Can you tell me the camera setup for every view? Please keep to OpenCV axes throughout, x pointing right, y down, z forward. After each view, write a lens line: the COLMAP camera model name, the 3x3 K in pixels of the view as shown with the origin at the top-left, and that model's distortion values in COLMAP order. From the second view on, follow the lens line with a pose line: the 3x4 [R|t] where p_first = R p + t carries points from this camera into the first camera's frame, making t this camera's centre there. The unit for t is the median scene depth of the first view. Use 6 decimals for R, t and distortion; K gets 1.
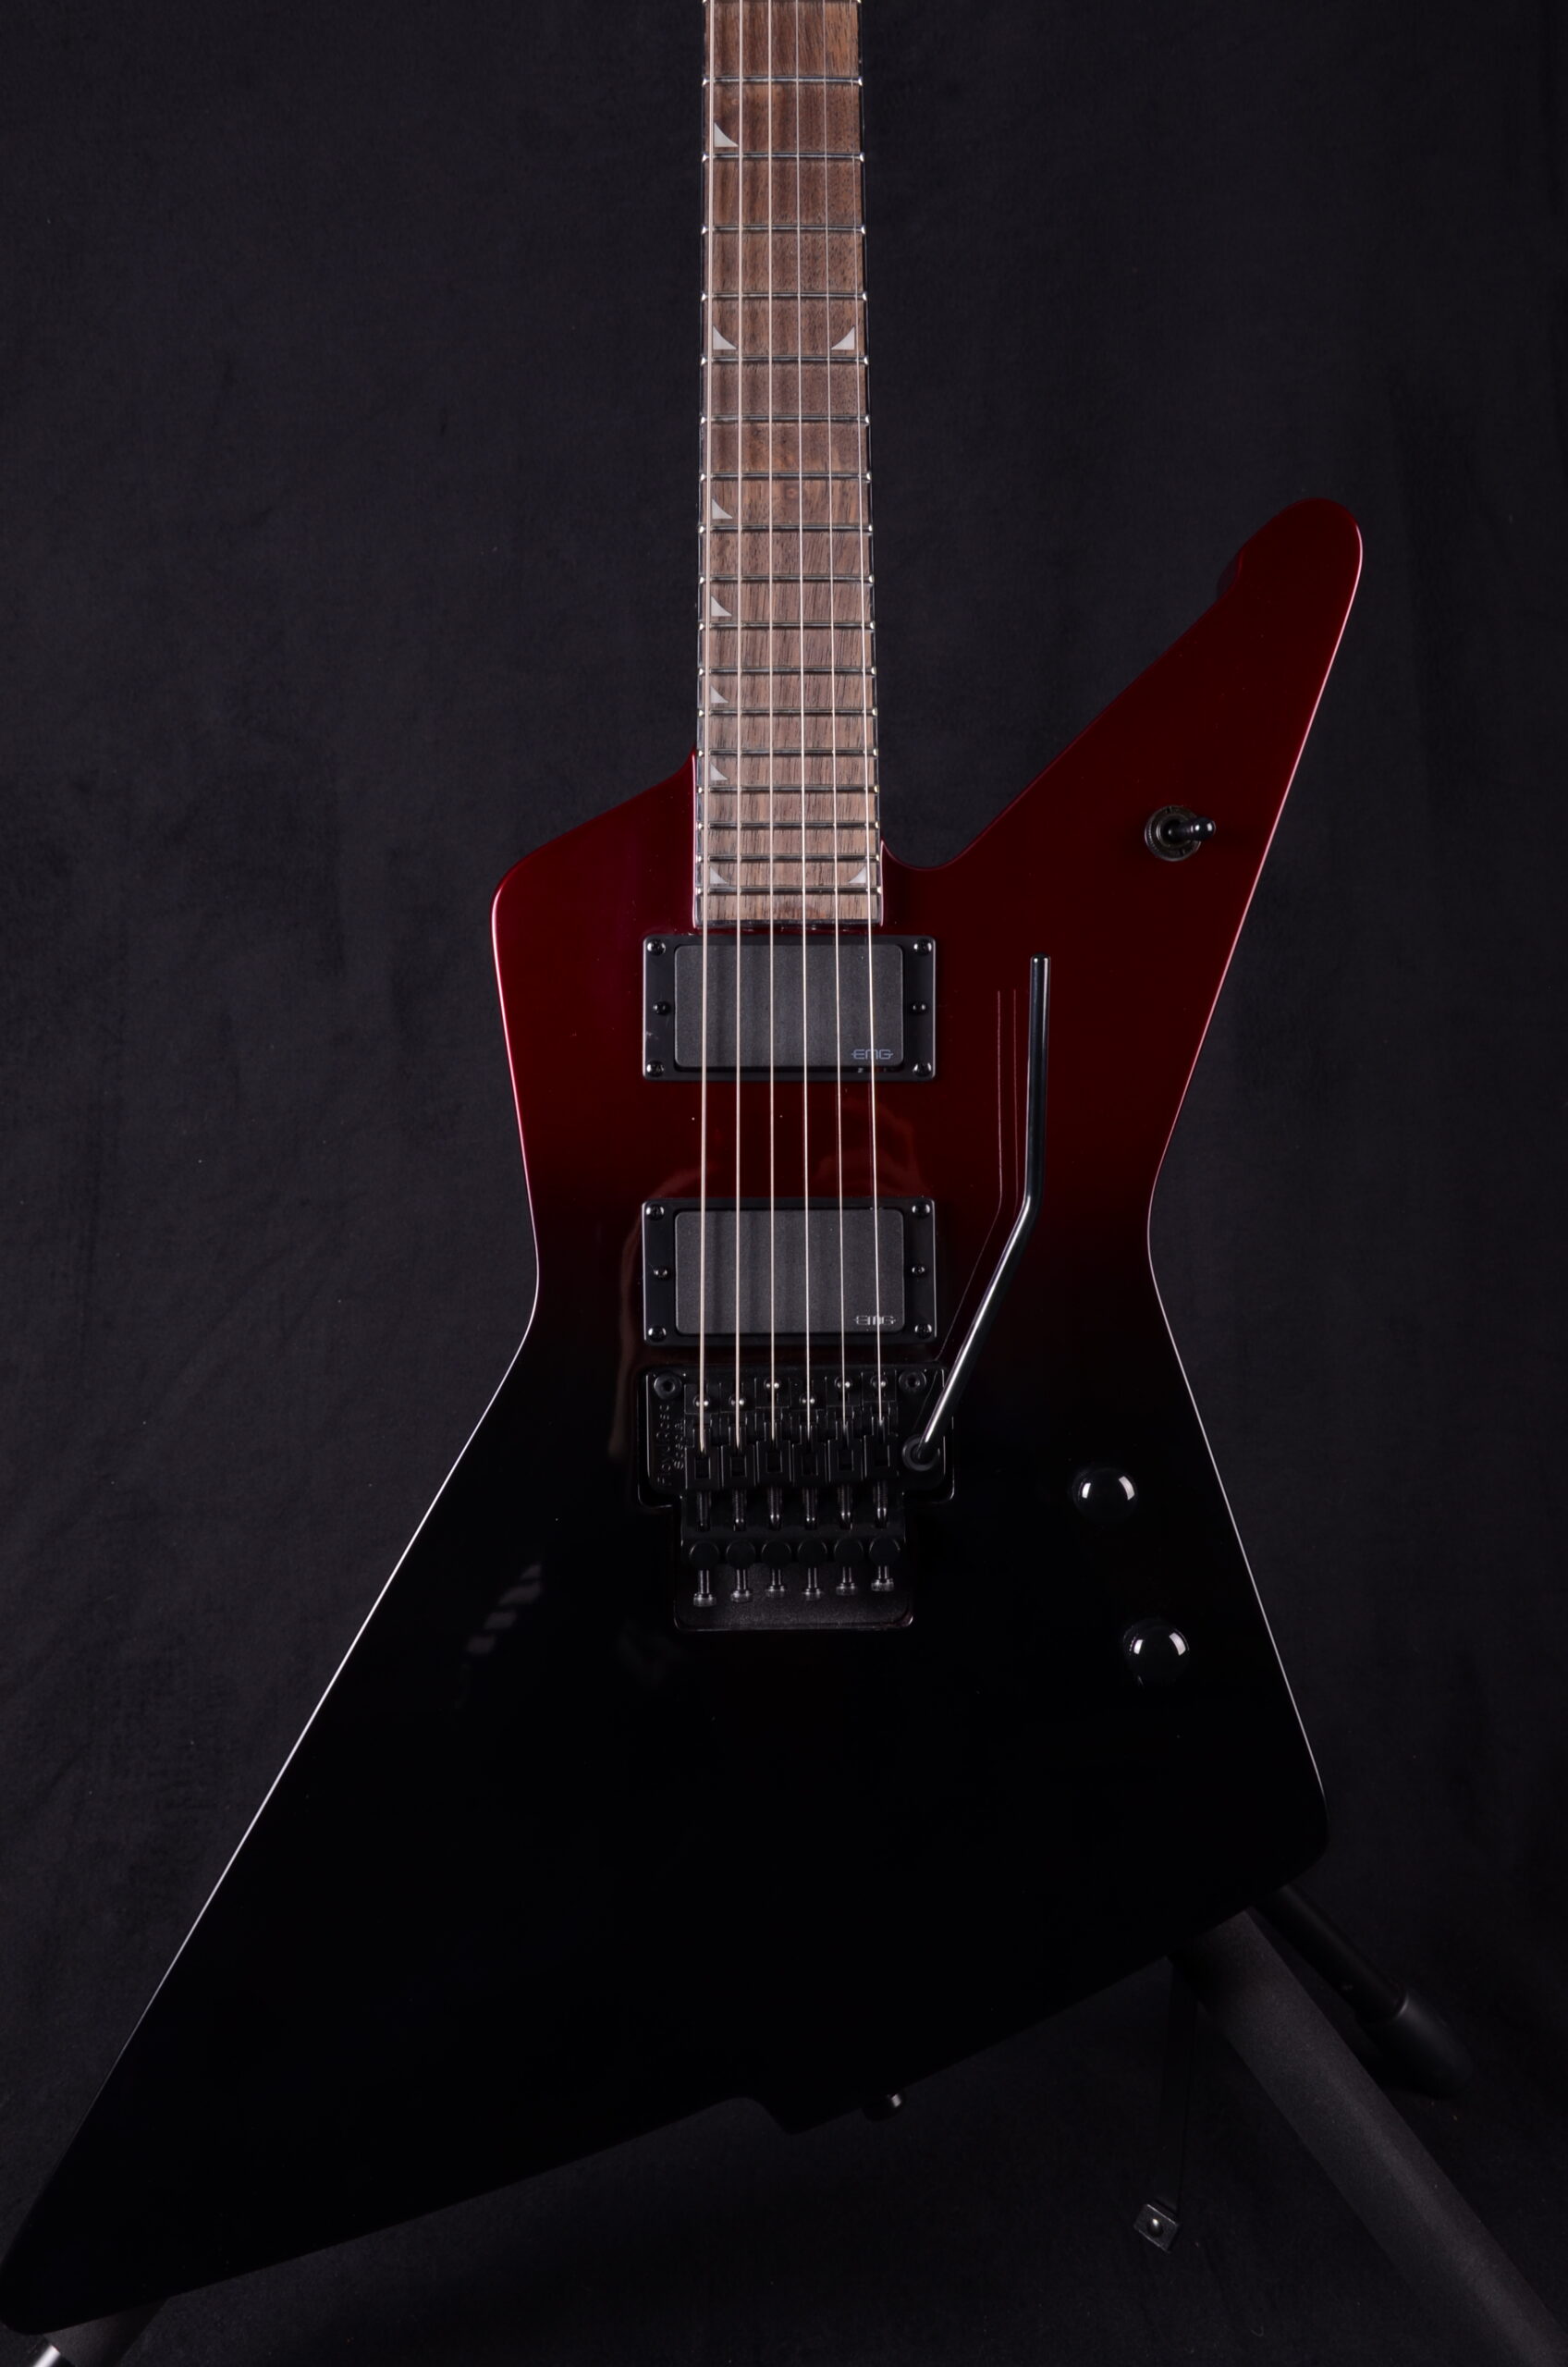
lens RADIAL K [[2558.2, 0, 818.0], [0, 2558.2, 1212.5], [0, 0, 1]] dist [0.011947, 0.000000]
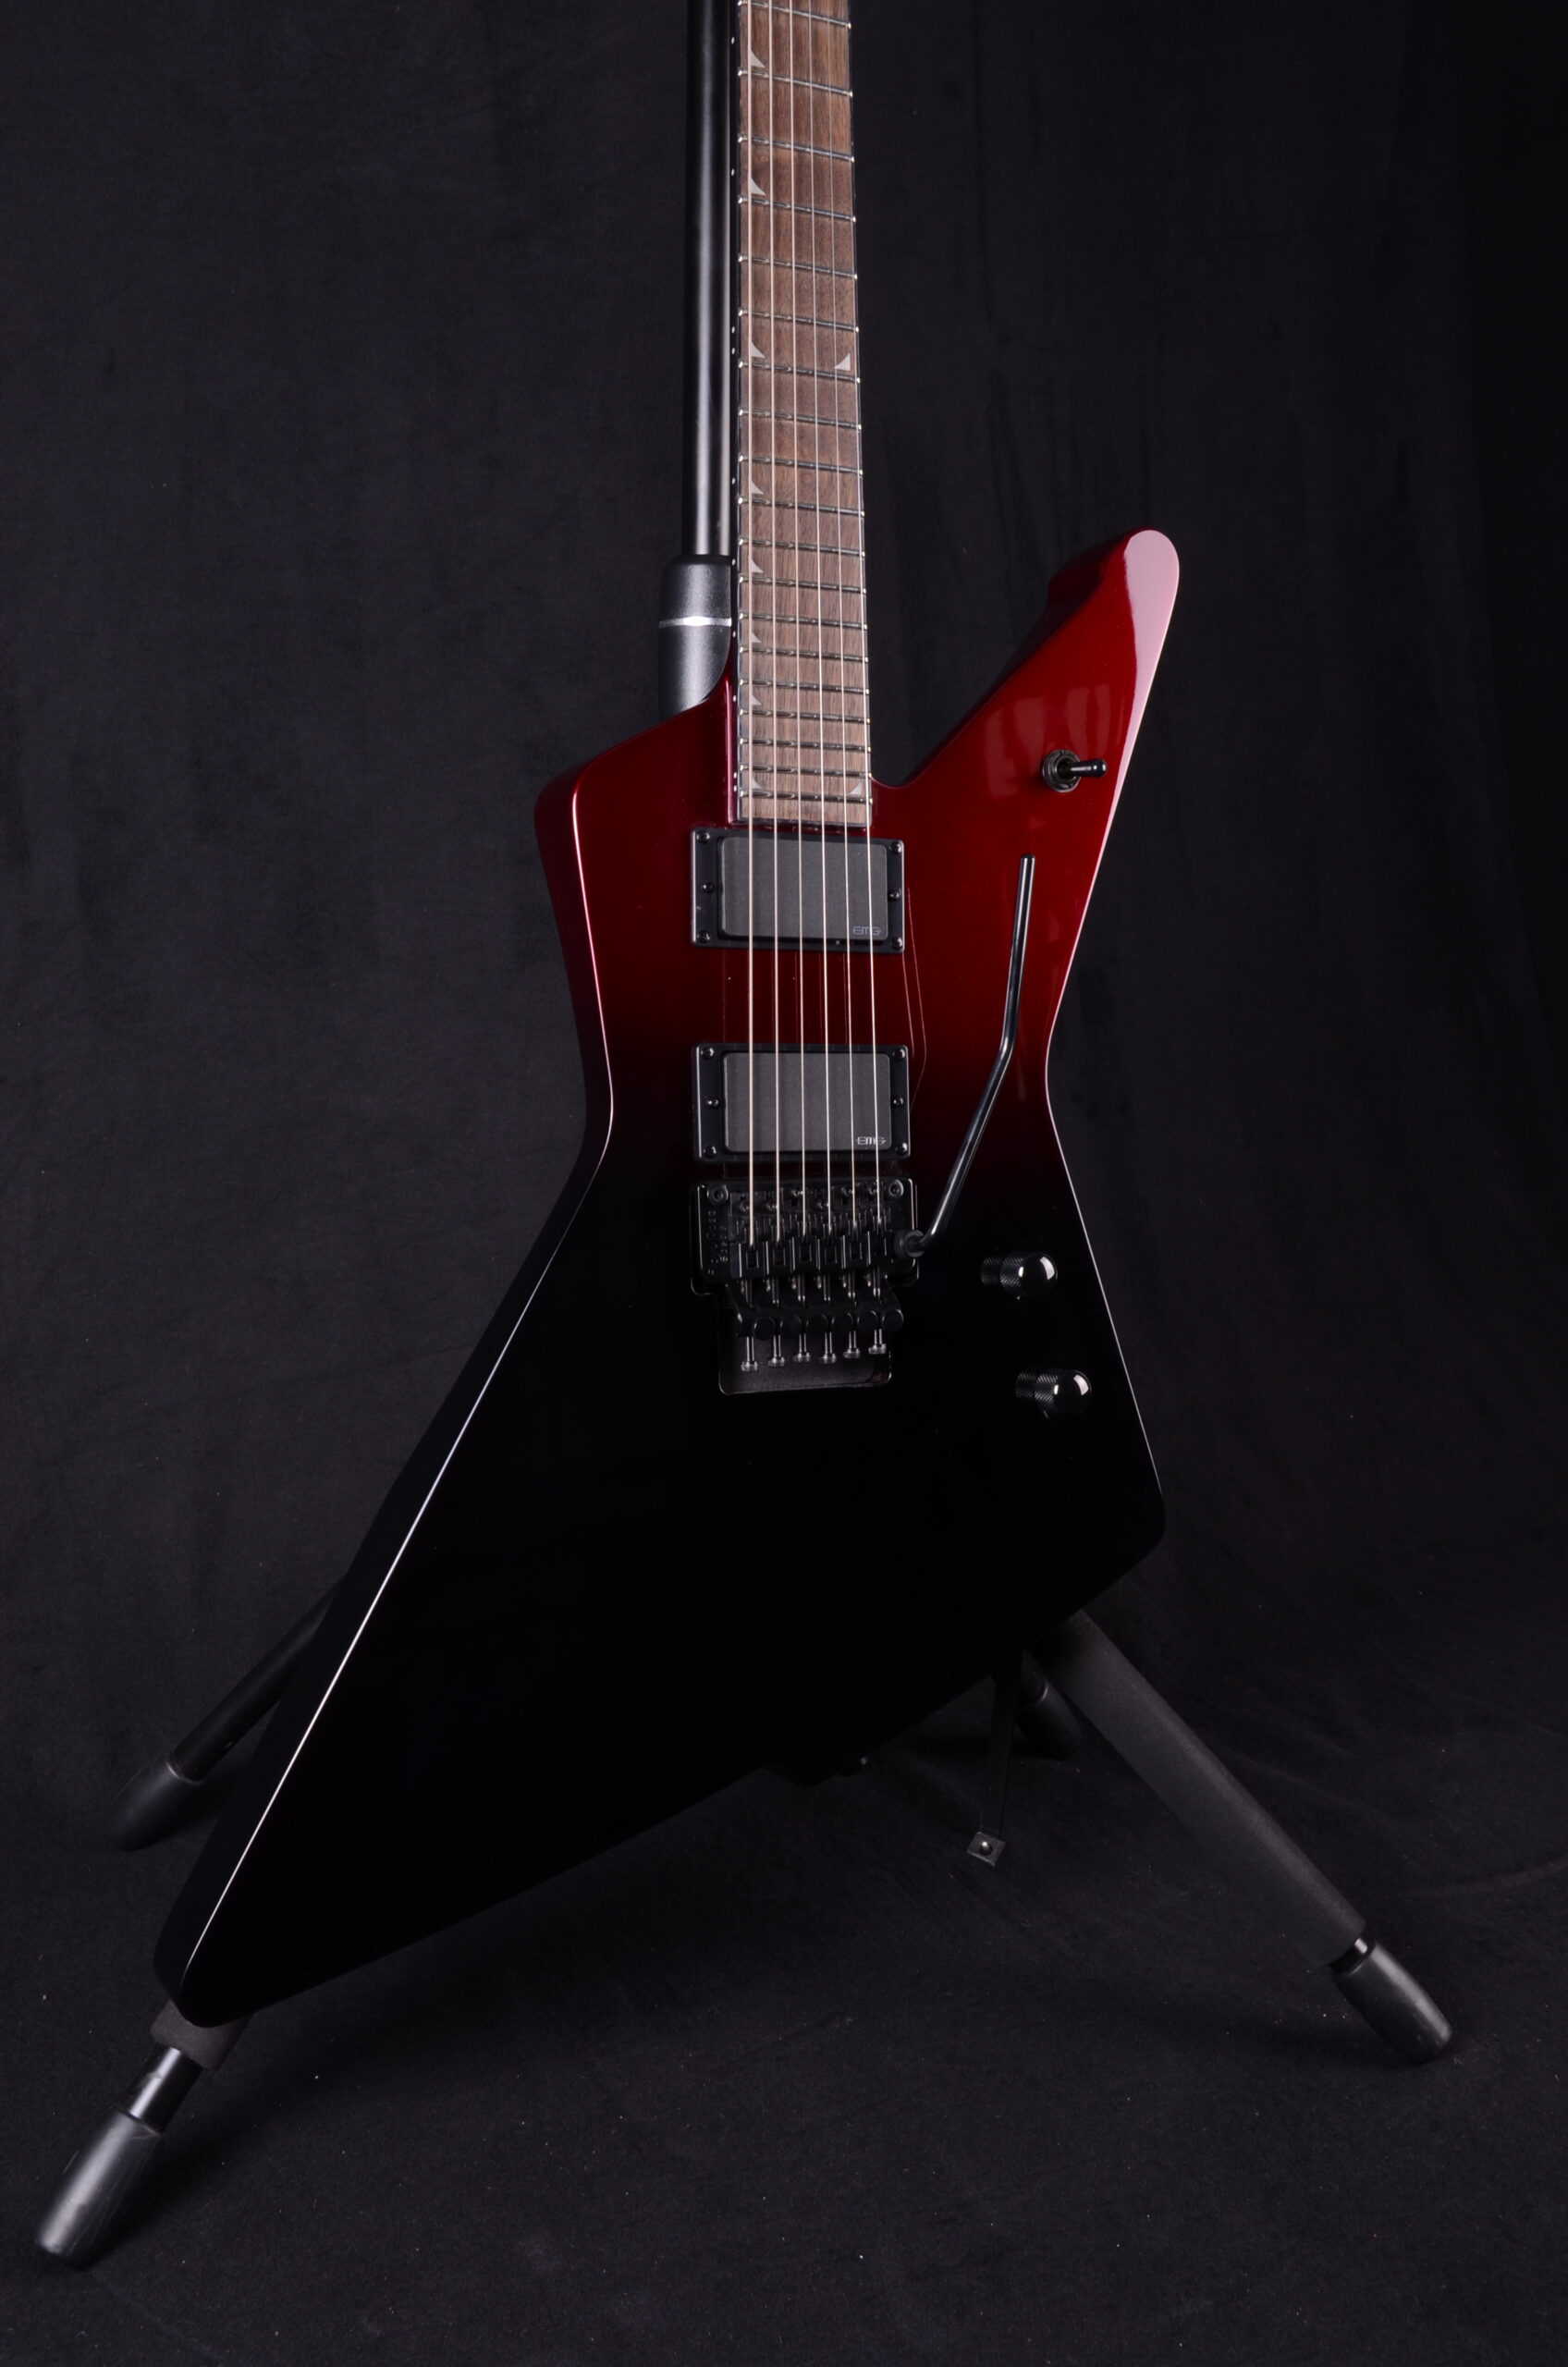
lens RADIAL K [[2387.0, 0, 777.6], [0, 2387.0, 1216.2], [0, 0, 1]] dist [-0.011344, 0.000000]
pose [[0.916655, -0.013951, 0.399435, -0.493584], [0.005633, 0.999742, 0.021993, 0.053065], [-0.399639, -0.017910, 0.916498, -0.067563]]
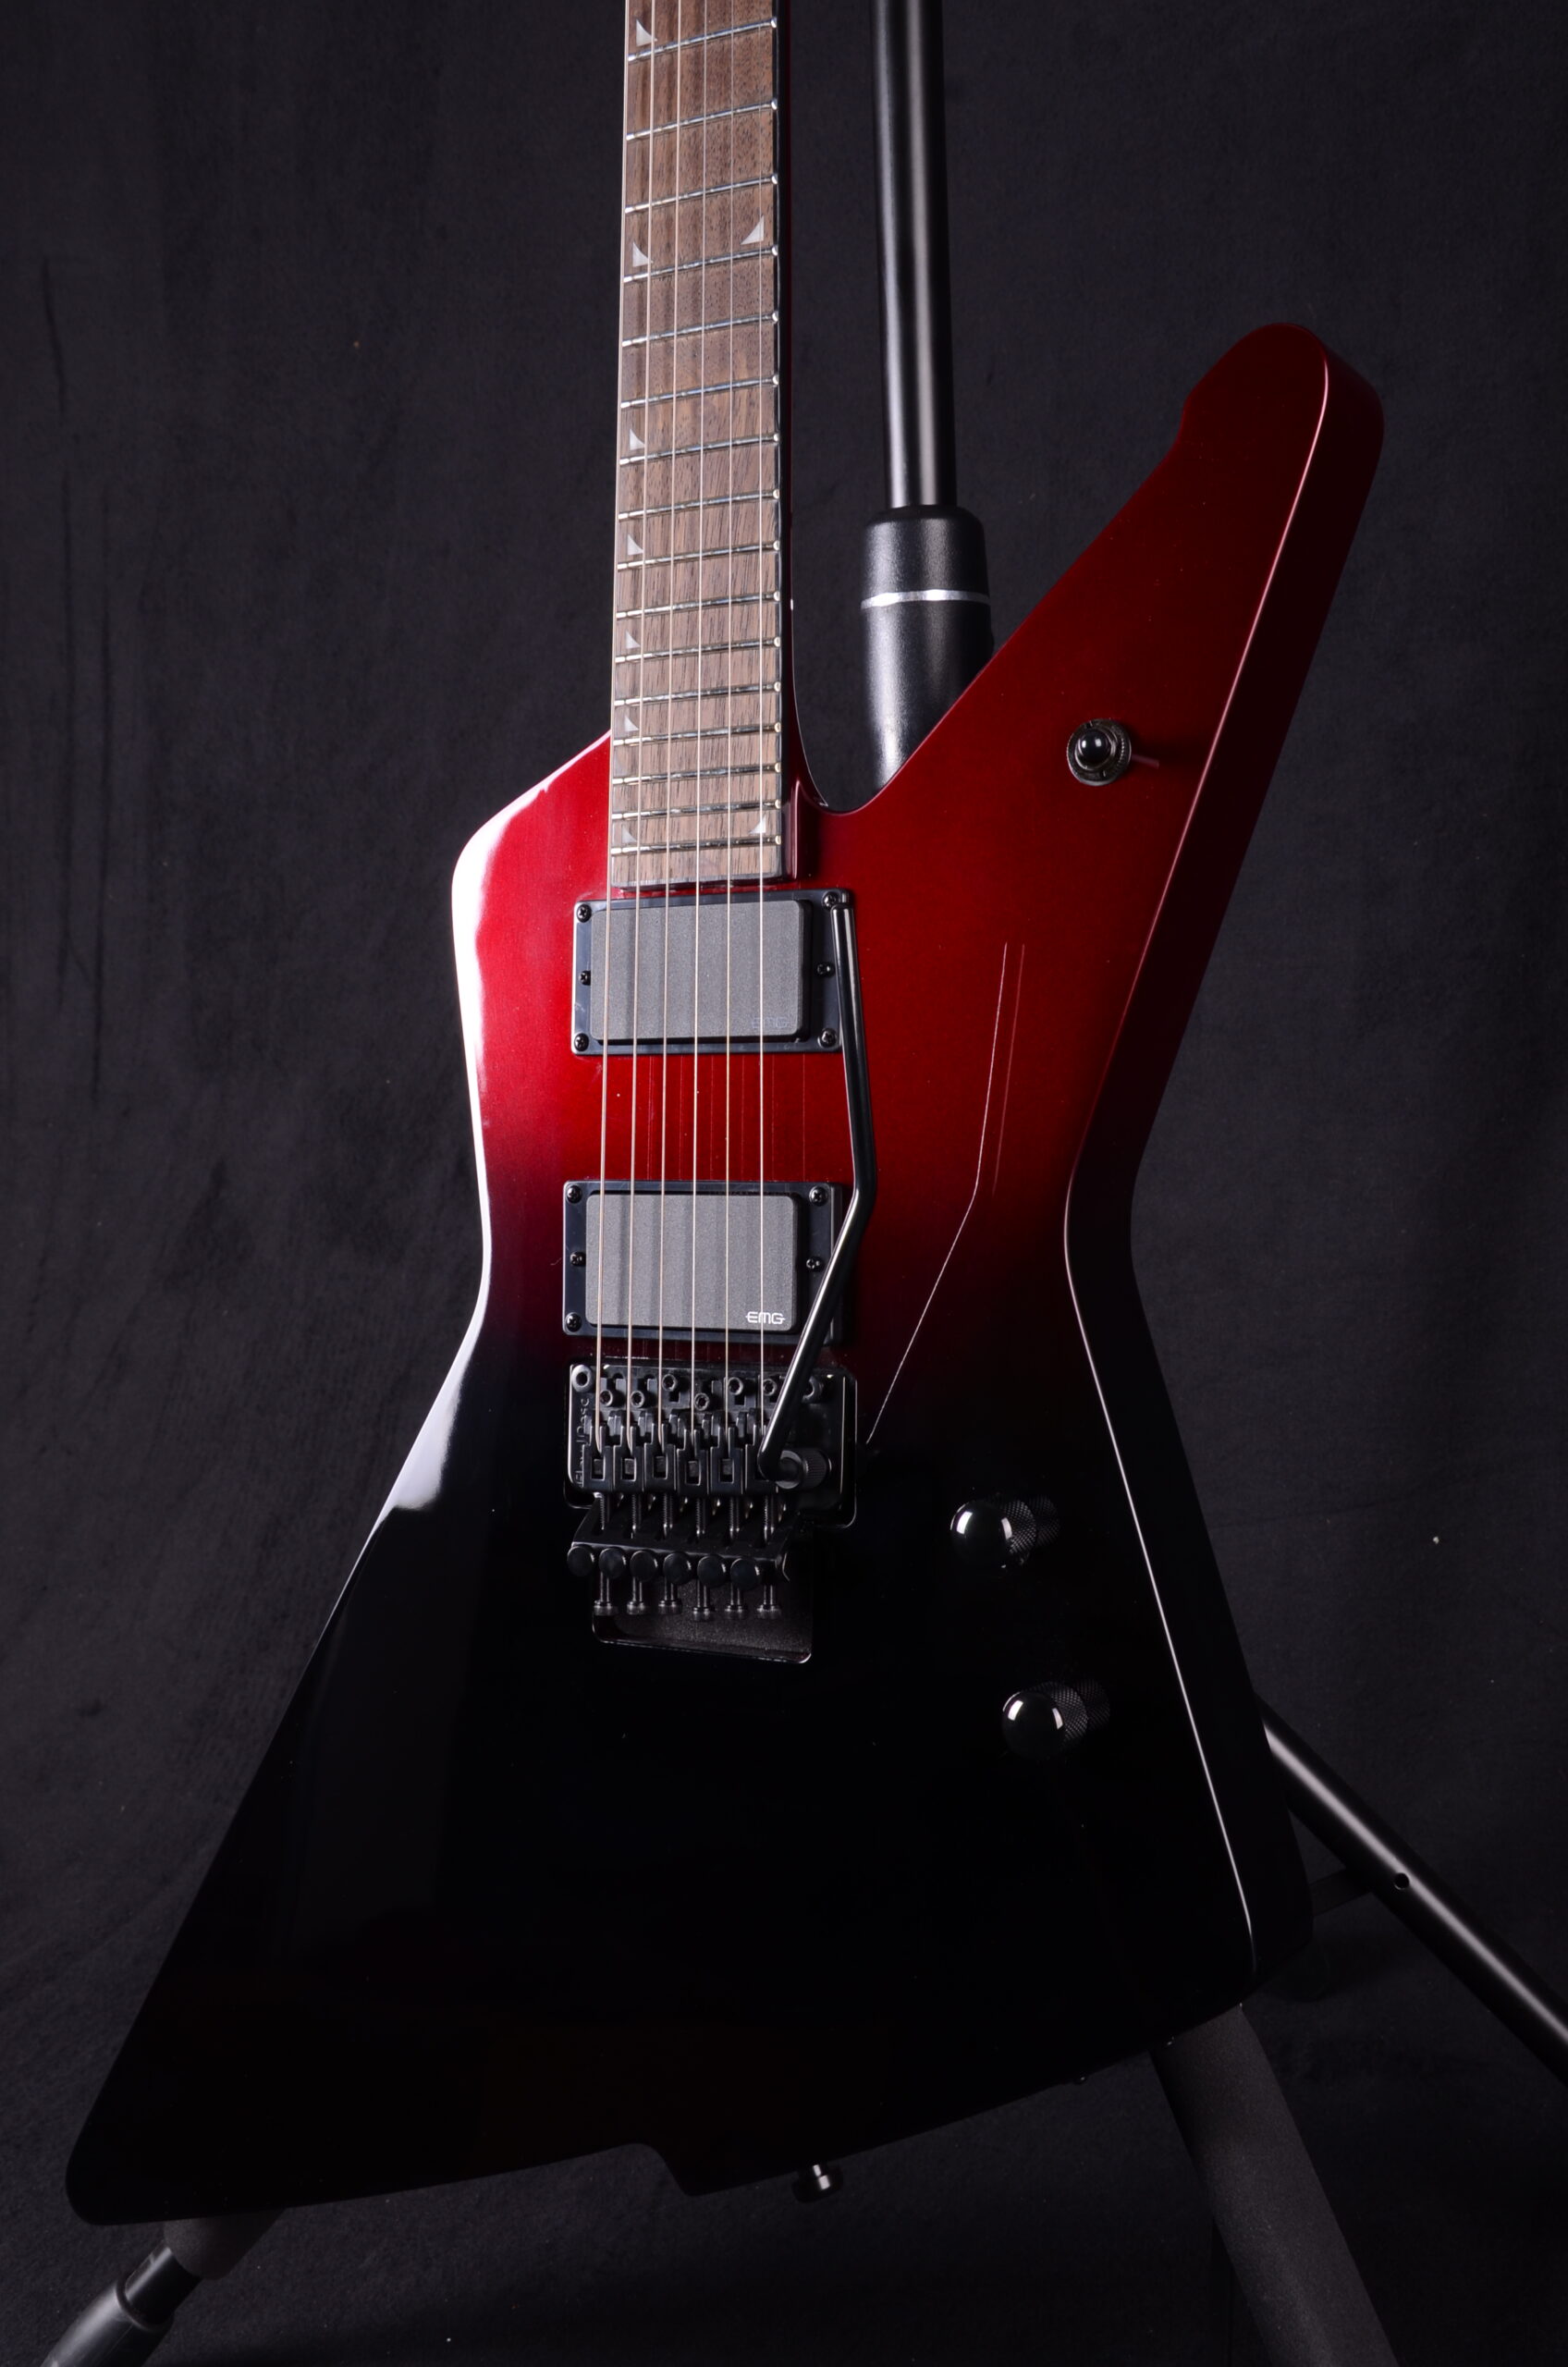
lens RADIAL K [[2558.2, 0, 807.4], [0, 2558.2, 1206.2], [0, 0, 1]] dist [0.011947, 0.000000]
pose [[0.853731, 0.018418, -0.520389, 0.503702], [-0.013835, 0.999824, 0.012688, -0.008898], [0.520531, -0.003633, 0.853835, 0.237517]]
